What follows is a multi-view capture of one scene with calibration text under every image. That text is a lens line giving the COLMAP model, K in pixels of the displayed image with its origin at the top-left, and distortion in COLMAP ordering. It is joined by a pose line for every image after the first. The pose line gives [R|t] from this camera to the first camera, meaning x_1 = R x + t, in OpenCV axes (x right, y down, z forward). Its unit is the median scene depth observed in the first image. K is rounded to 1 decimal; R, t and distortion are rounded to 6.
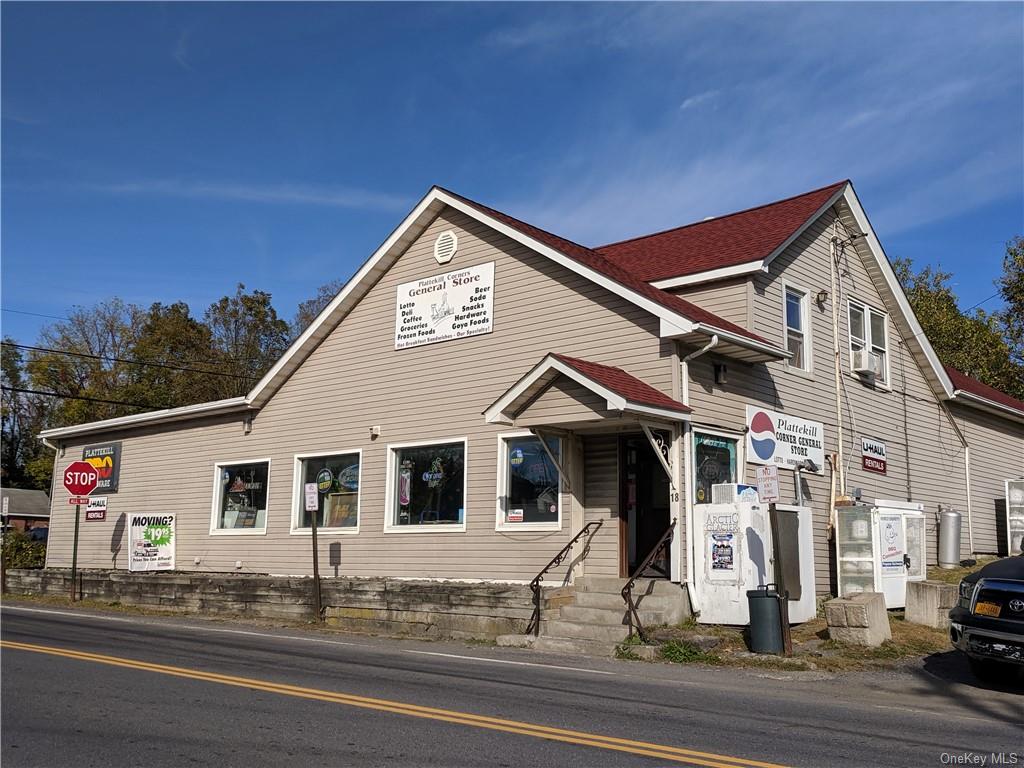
lens RADIAL K [[1006.1, 0, 511.7], [0, 1006.1, 385.2], [0, 0, 1]] dist [-0.005985, 0.000000]
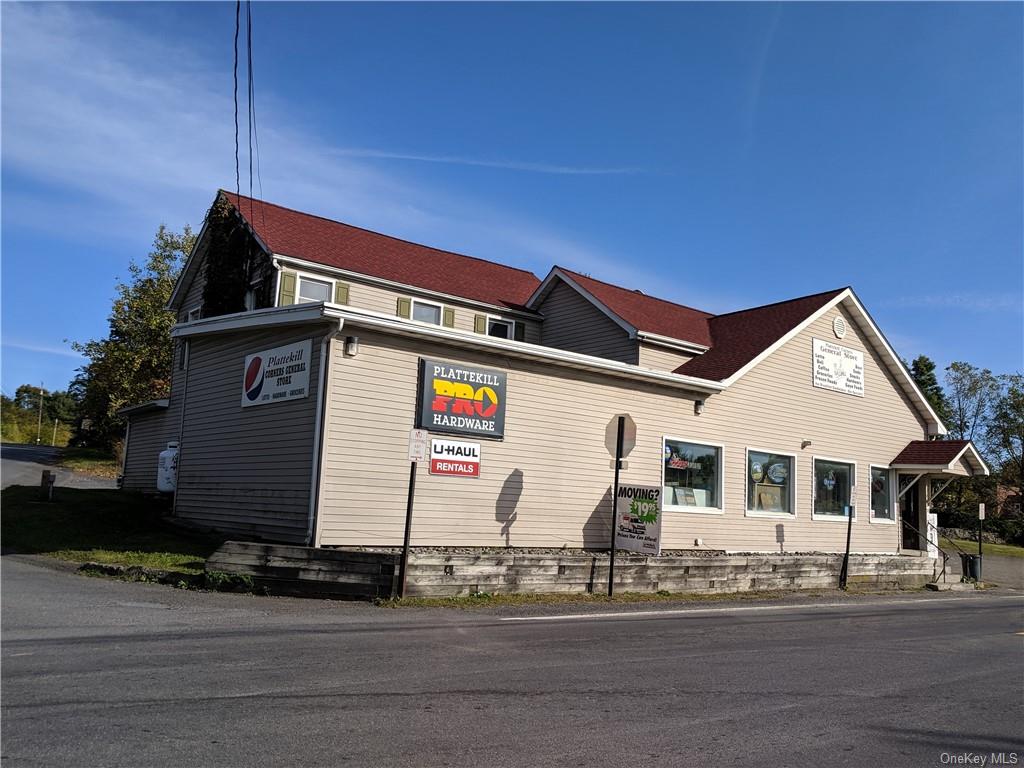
lens RADIAL K [[868.4, 0, 514.0], [0, 868.4, 389.6], [0, 0, 1]] dist [0.006694, -0.005000]
pose [[0.159631, 0.128517, 0.978775, -1.358494], [-0.218340, 0.971531, -0.091956, 0.170318], [-0.962728, -0.199027, 0.183147, 1.193861]]
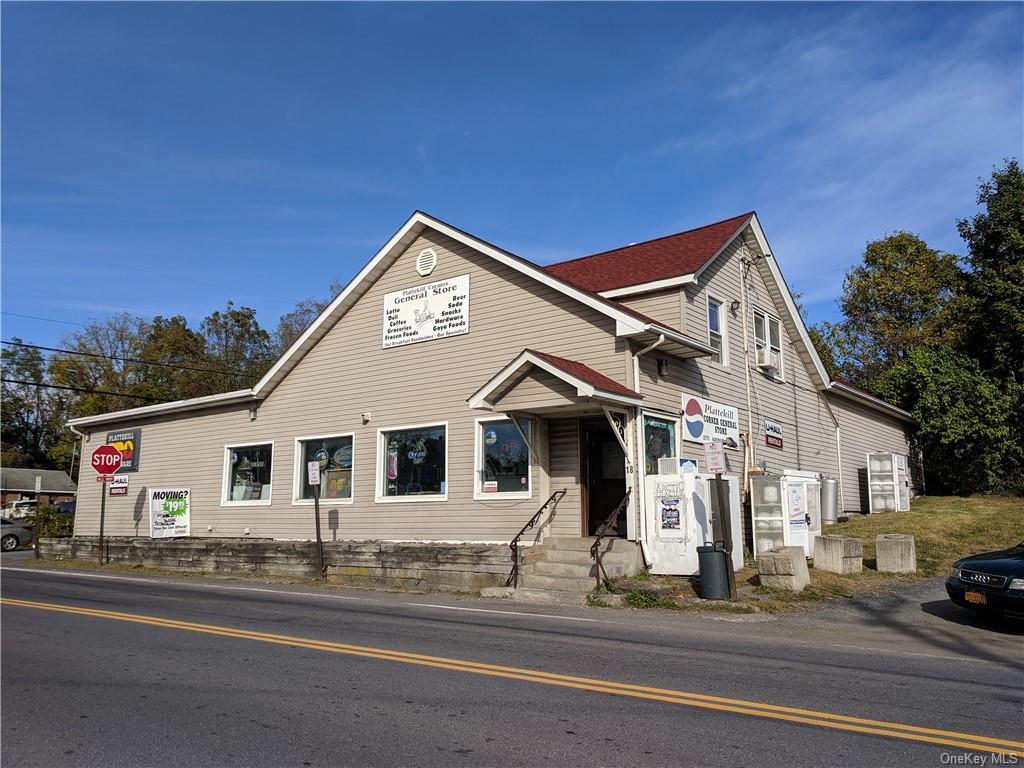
lens RADIAL K [[791.4, 0, 508.8], [0, 791.4, 390.3], [0, 0, 1]] dist [-0.013408, 0.015354]
pose [[0.996773, -0.003249, 0.080210, -0.043692], [0.002597, 0.999963, 0.008226, 0.006883], [-0.080234, -0.007991, 0.996744, 0.057116]]
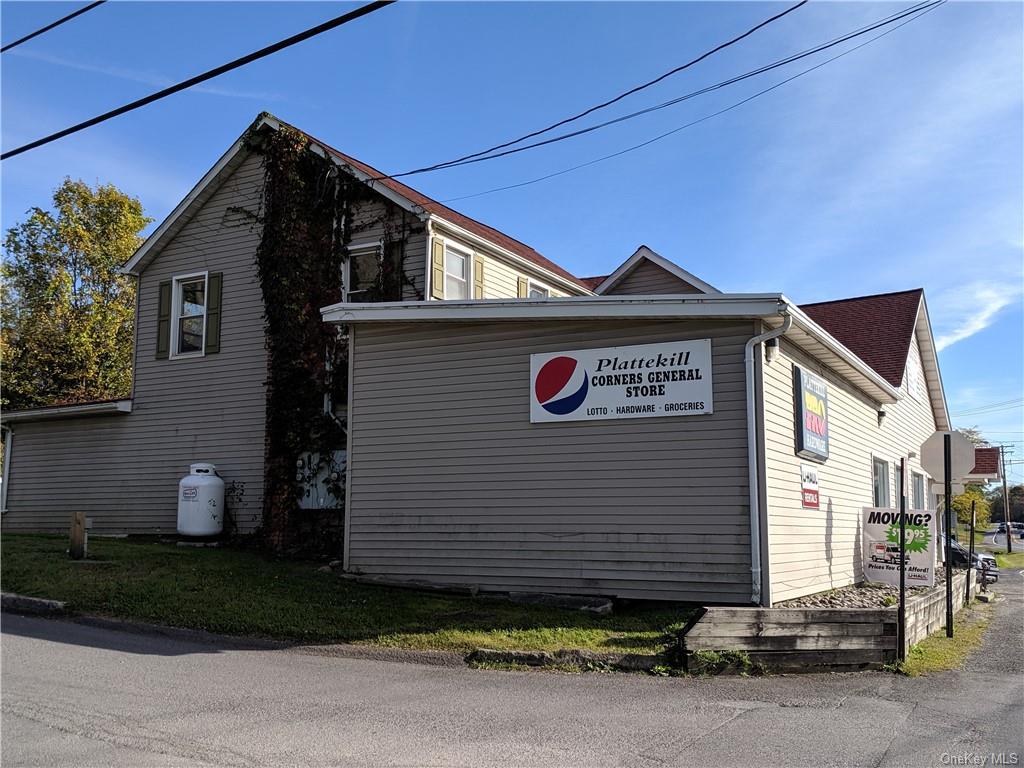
lens RADIAL K [[1023.1, 0, 509.5], [0, 1023.1, 383.2], [0, 0, 1]] dist [-0.028134, 0.000000]
pose [[-0.206134, 0.123507, 0.970698, -1.292270], [-0.185260, 0.969136, -0.162649, 0.261216], [-0.960826, -0.213359, -0.176891, 1.745190]]
